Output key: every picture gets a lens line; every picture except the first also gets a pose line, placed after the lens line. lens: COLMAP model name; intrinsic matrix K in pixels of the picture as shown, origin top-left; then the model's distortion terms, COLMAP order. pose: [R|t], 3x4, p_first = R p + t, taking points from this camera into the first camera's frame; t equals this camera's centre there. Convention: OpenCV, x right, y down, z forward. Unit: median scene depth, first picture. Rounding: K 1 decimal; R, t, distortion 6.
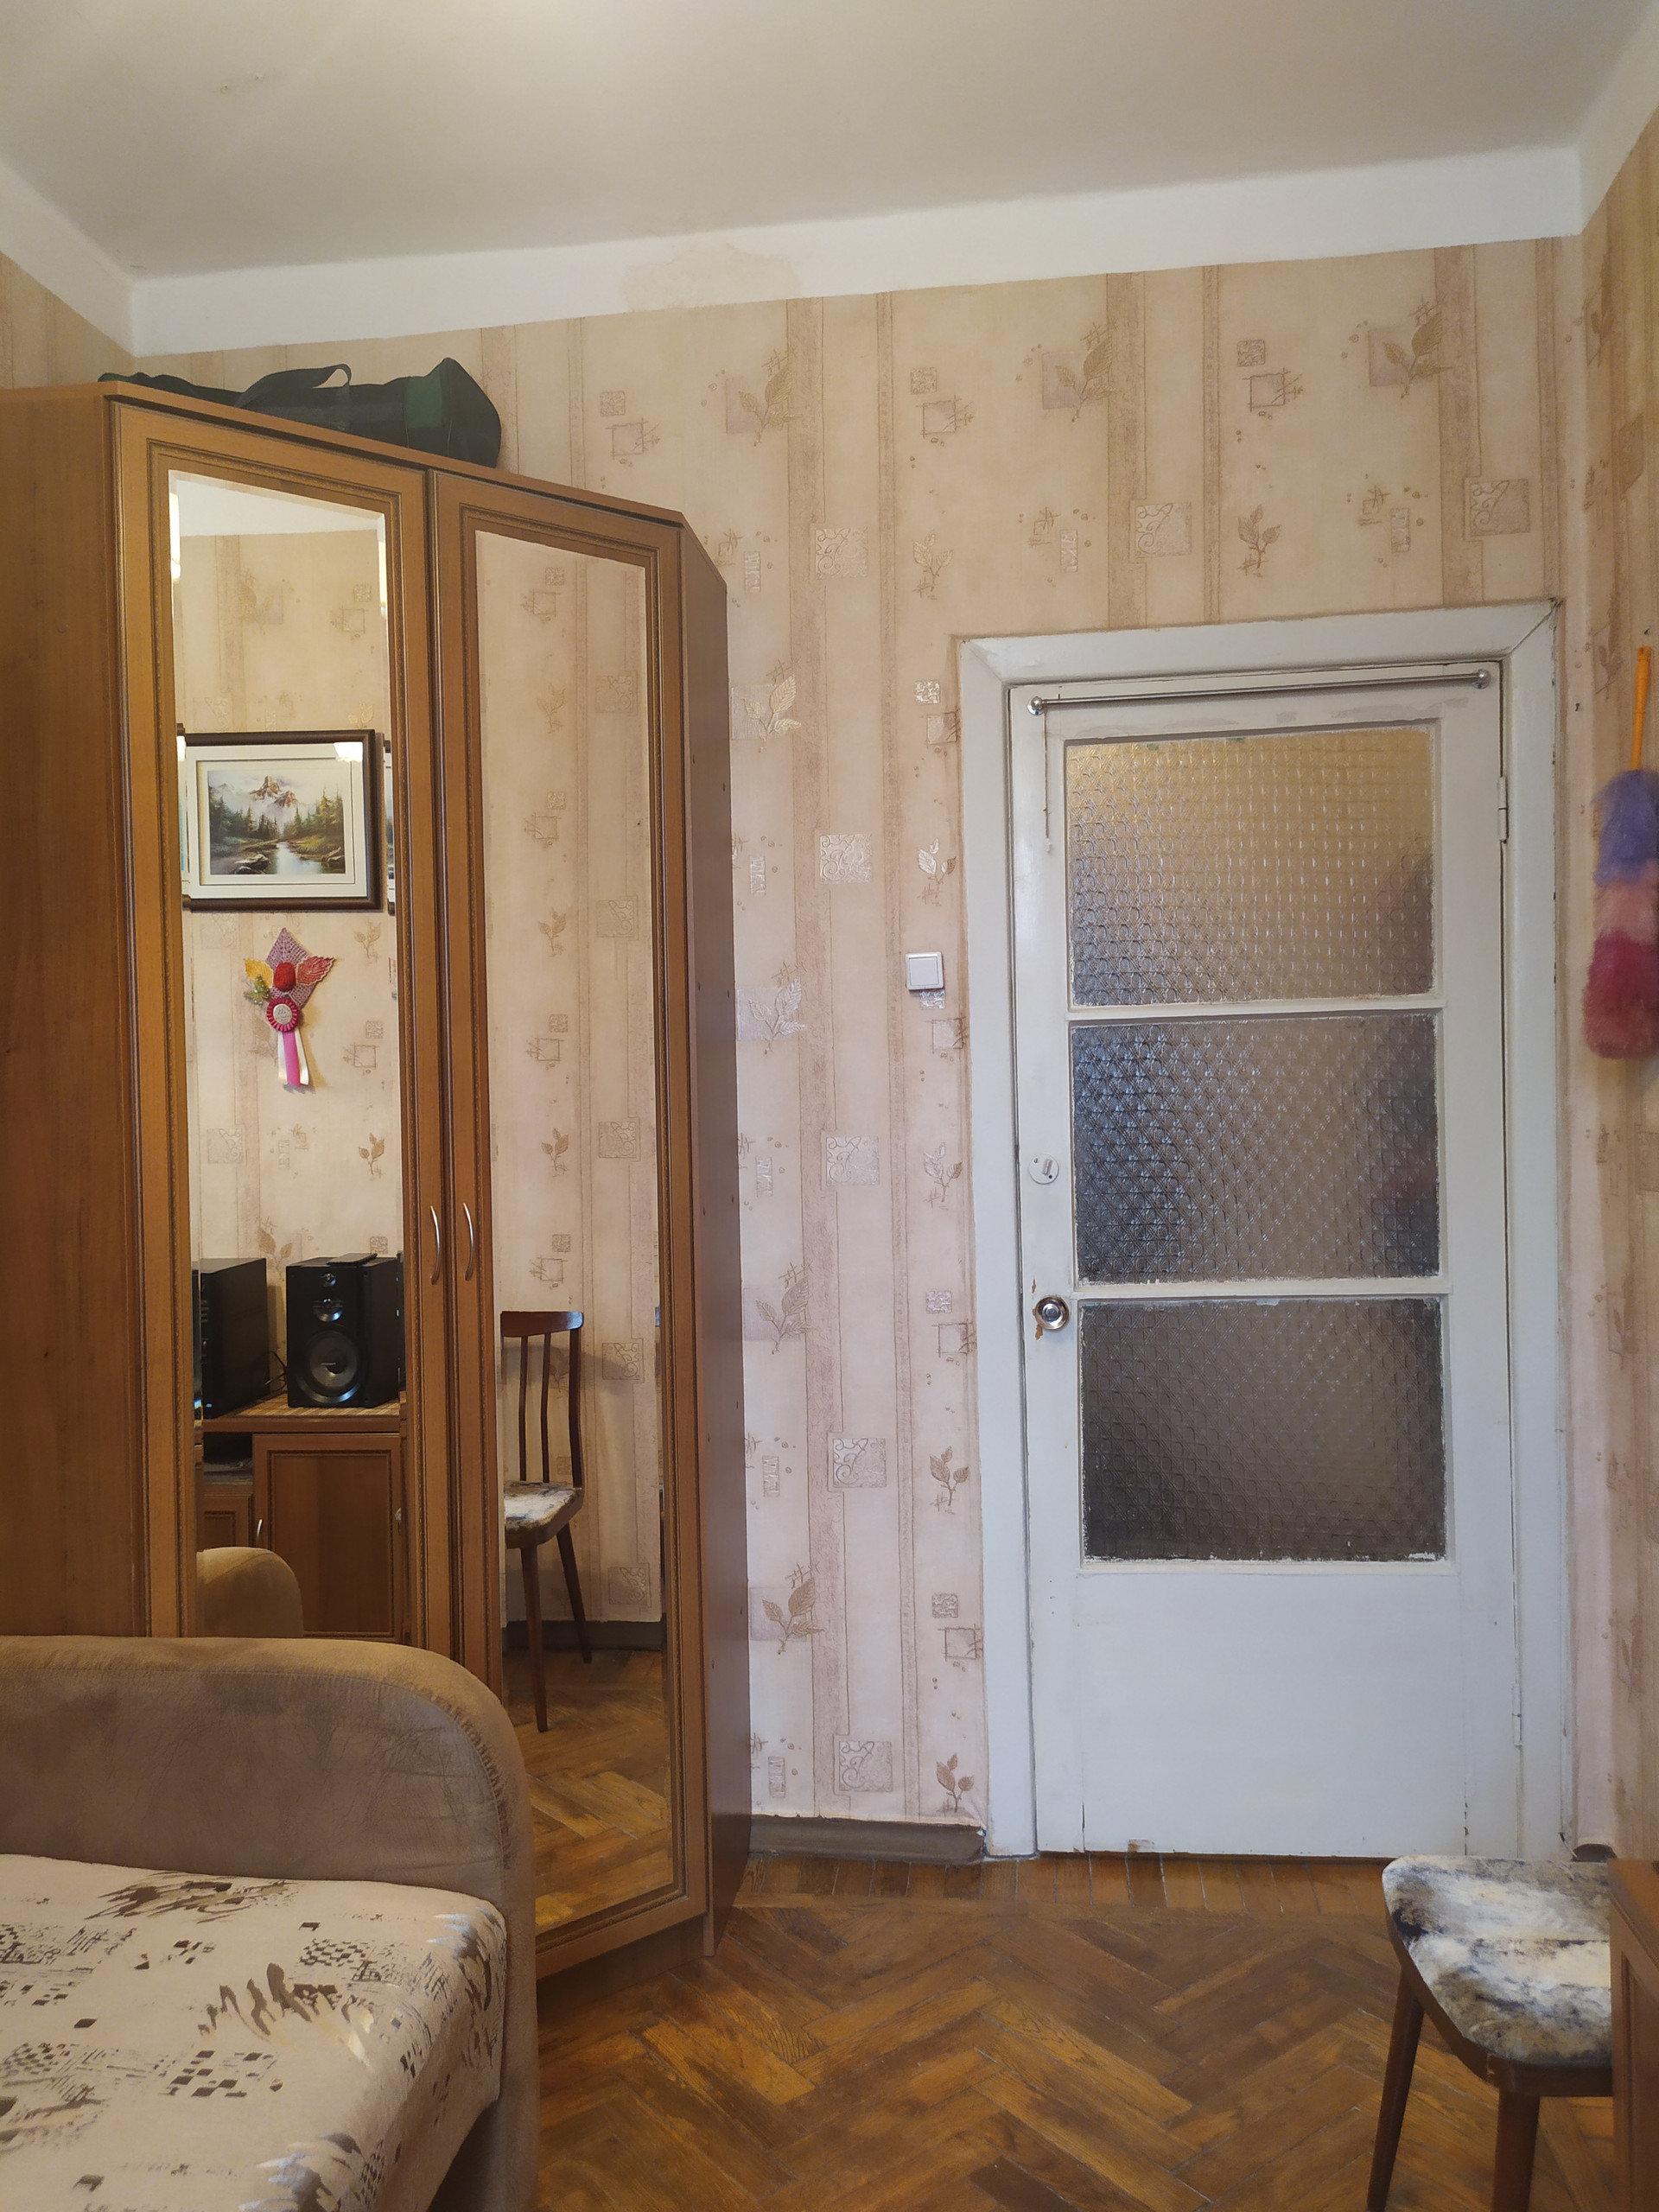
lens RADIAL K [[1645.8, 0, 829.5], [0, 1645.8, 1106.0], [0, 0, 1]] dist [0.097575, -0.127783]
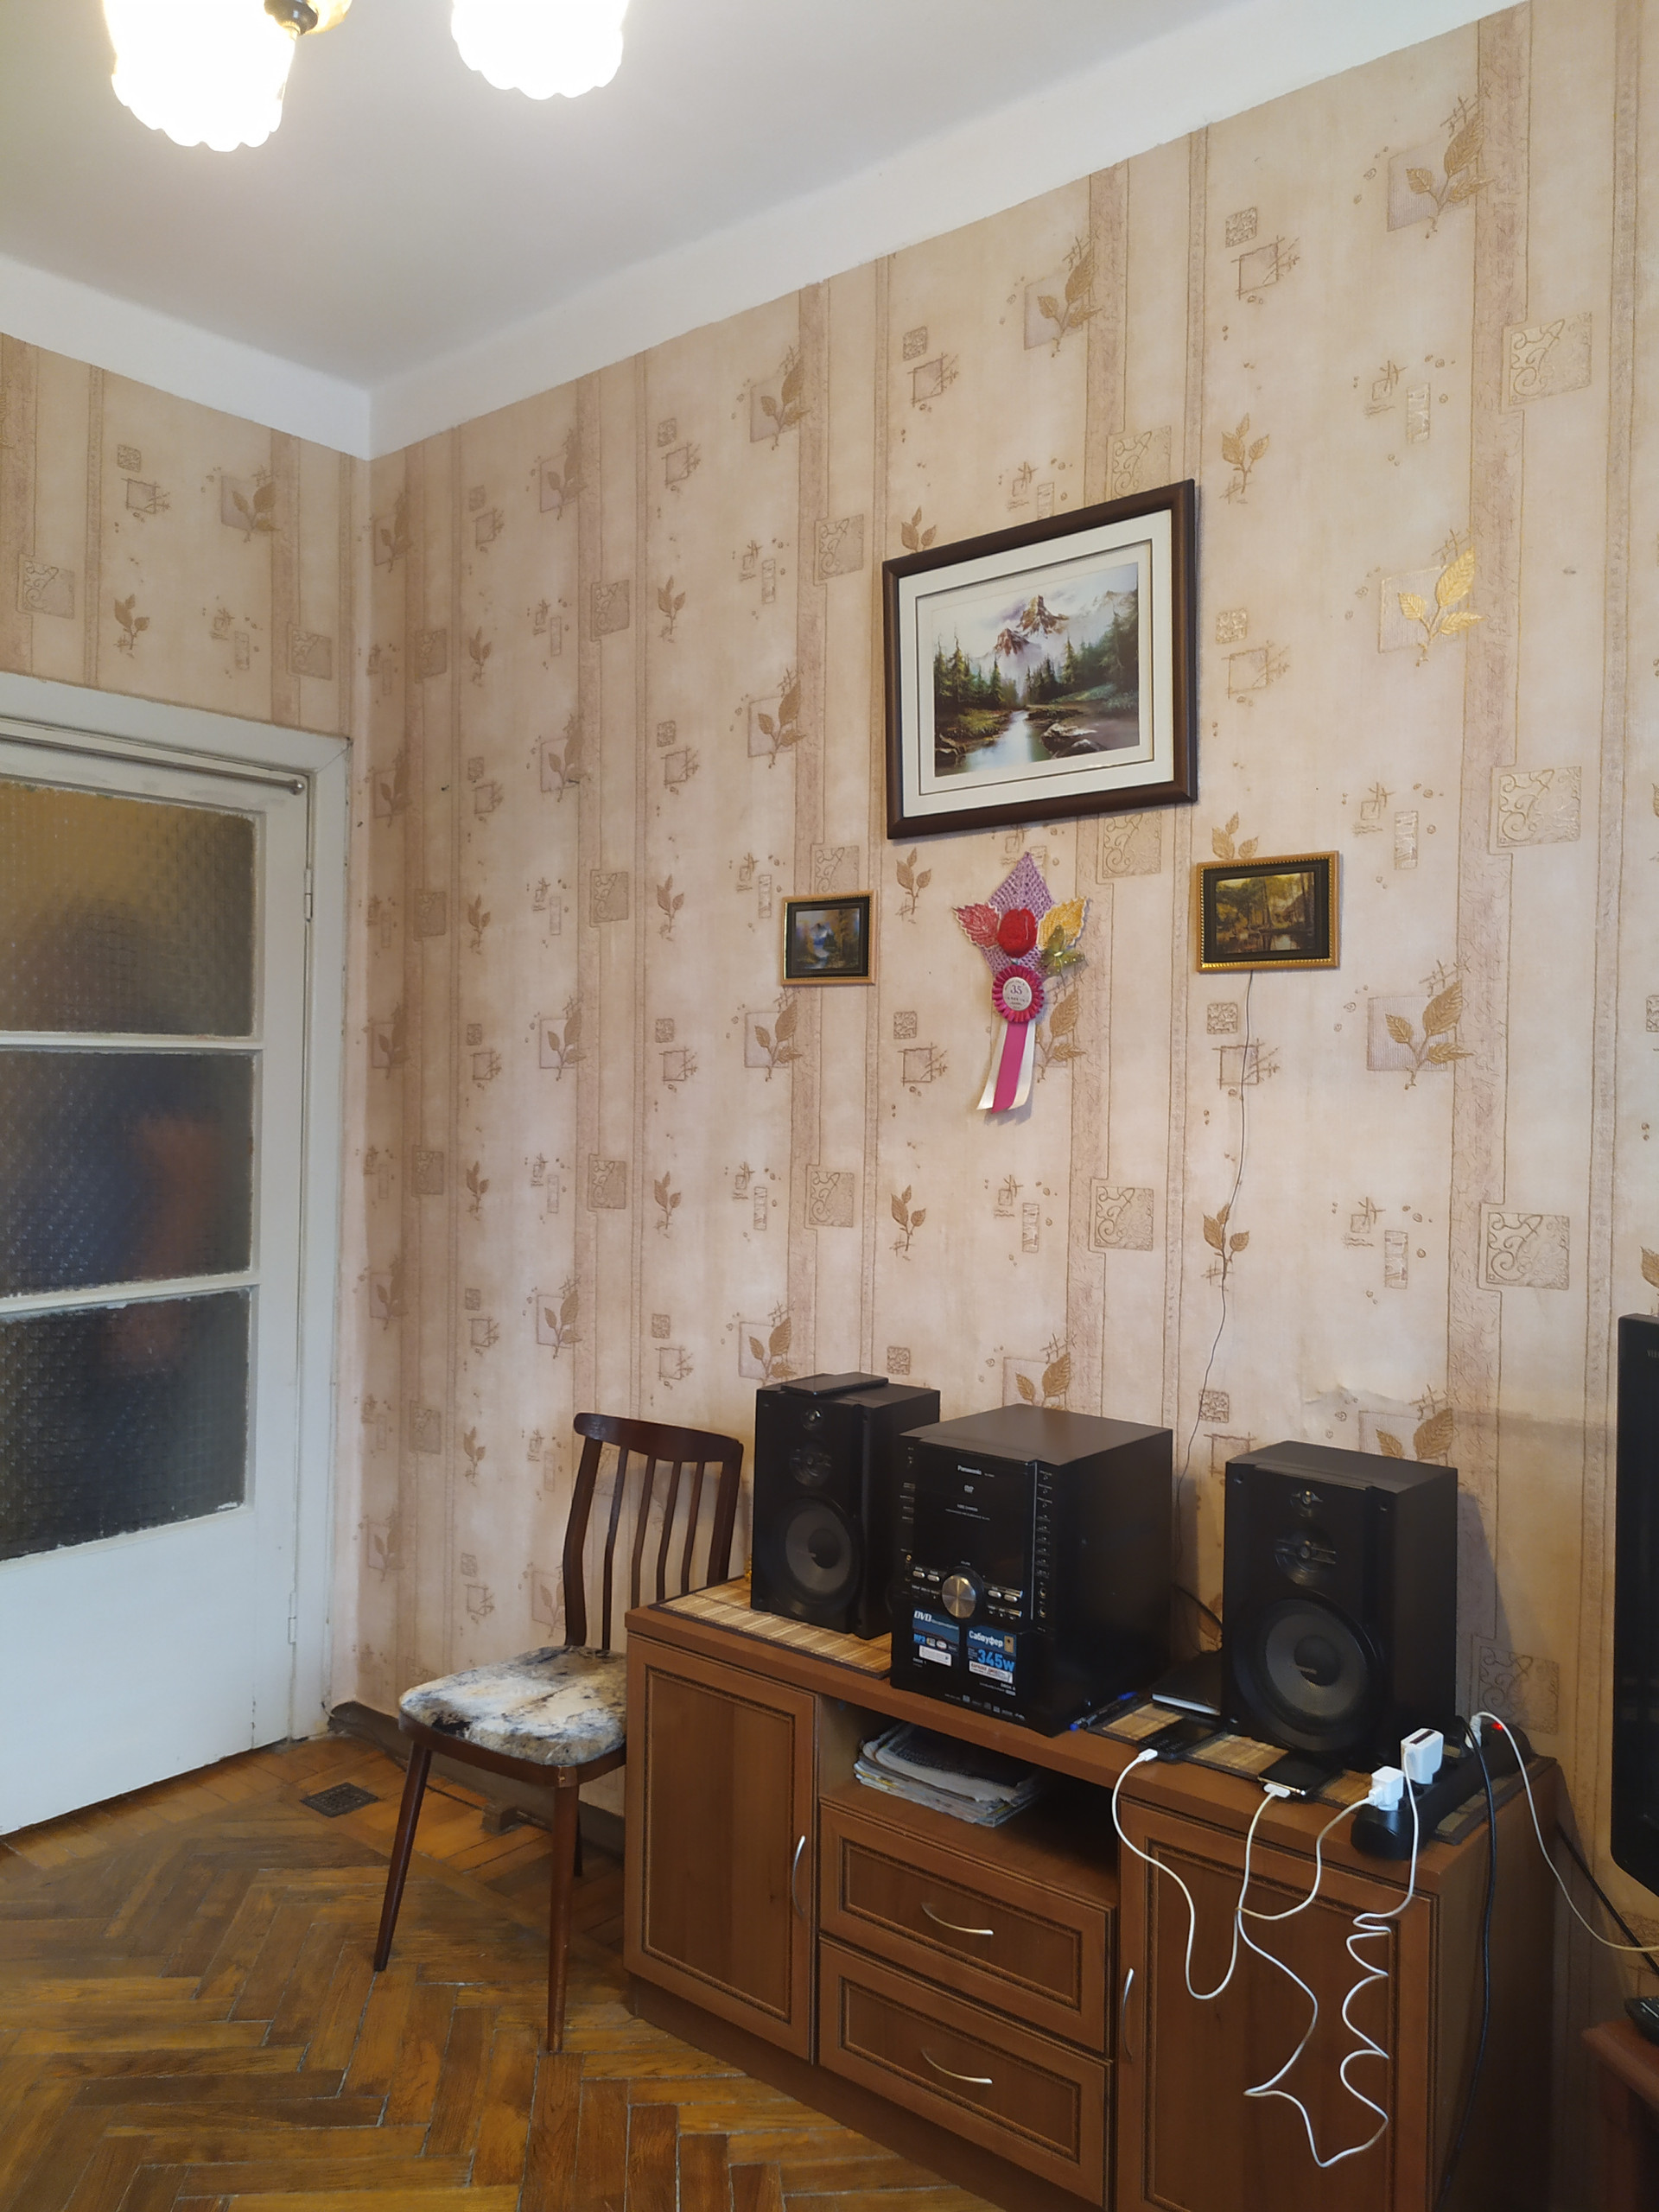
lens RADIAL K [[1645.8, 0, 829.5], [0, 1645.8, 1106.0], [0, 0, 1]] dist [0.097575, -0.127783]
pose [[0.540587, 0.020080, 0.841049, -0.433869], [-0.016394, 0.999777, -0.013332, -0.008046], [-0.841129, -0.006581, 0.540795, -0.006828]]
